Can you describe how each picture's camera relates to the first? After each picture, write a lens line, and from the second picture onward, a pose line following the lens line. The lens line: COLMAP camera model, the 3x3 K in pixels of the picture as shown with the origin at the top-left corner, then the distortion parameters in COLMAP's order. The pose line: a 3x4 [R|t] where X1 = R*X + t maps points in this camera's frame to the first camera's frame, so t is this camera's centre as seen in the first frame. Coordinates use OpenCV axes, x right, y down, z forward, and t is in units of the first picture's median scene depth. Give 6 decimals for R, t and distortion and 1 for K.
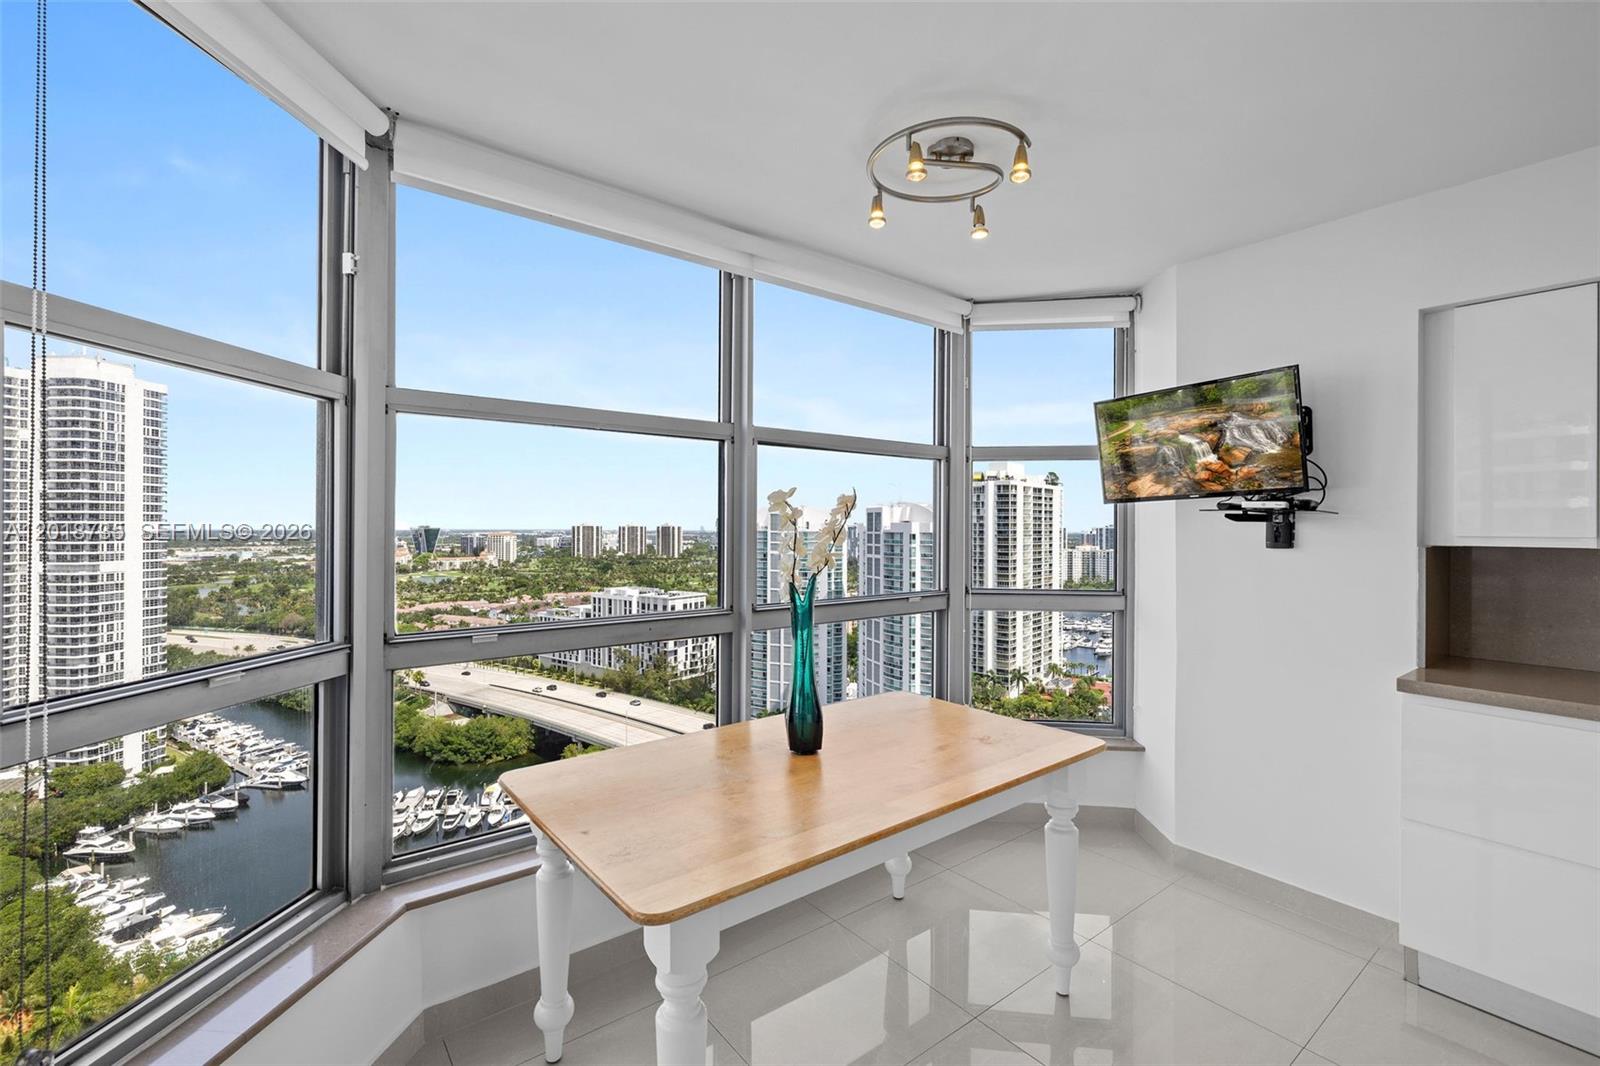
lens RADIAL K [[695.6, 0, 800.9], [0, 695.6, 527.5], [0, 0, 1]] dist [-0.001309, -0.000521]
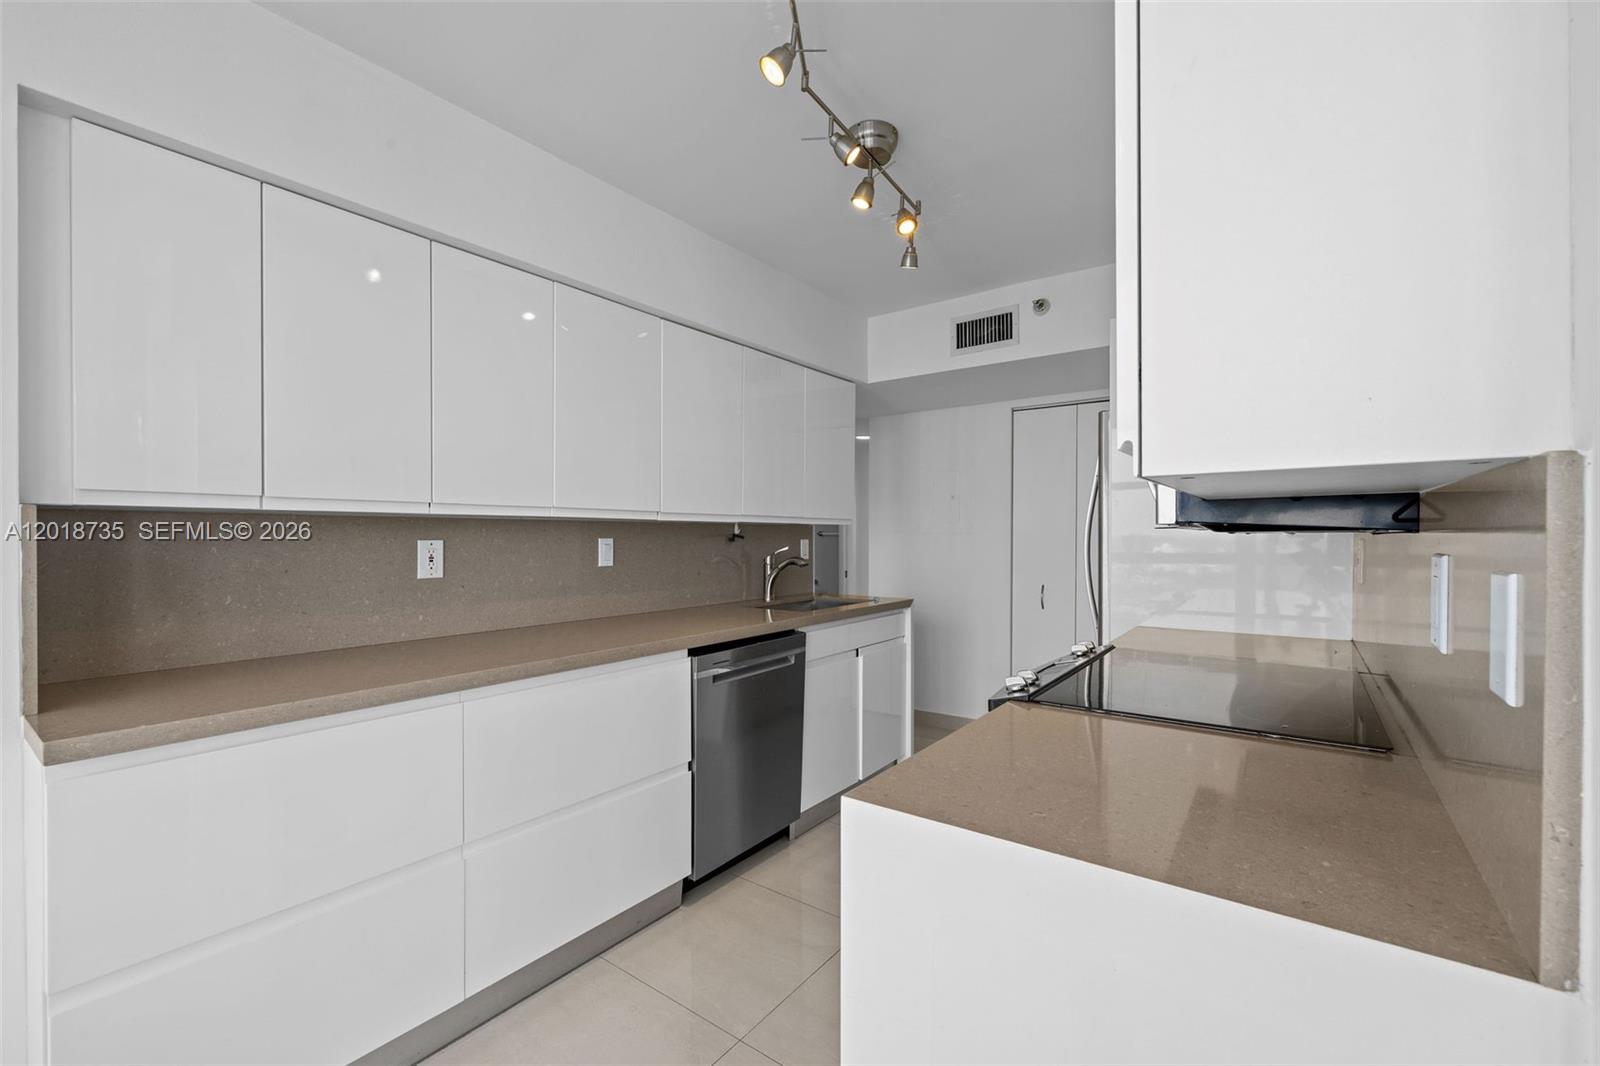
lens RADIAL K [[673.9, 0, 794.1], [0, 673.9, 533.3], [0, 0, 1]] dist [0.001940, 0.000228]
pose [[-0.263857, -0.005566, 0.964546, 0.193498], [-0.000151, 0.999984, 0.005730, 0.049468], [-0.964562, 0.001366, -0.263853, 0.541483]]
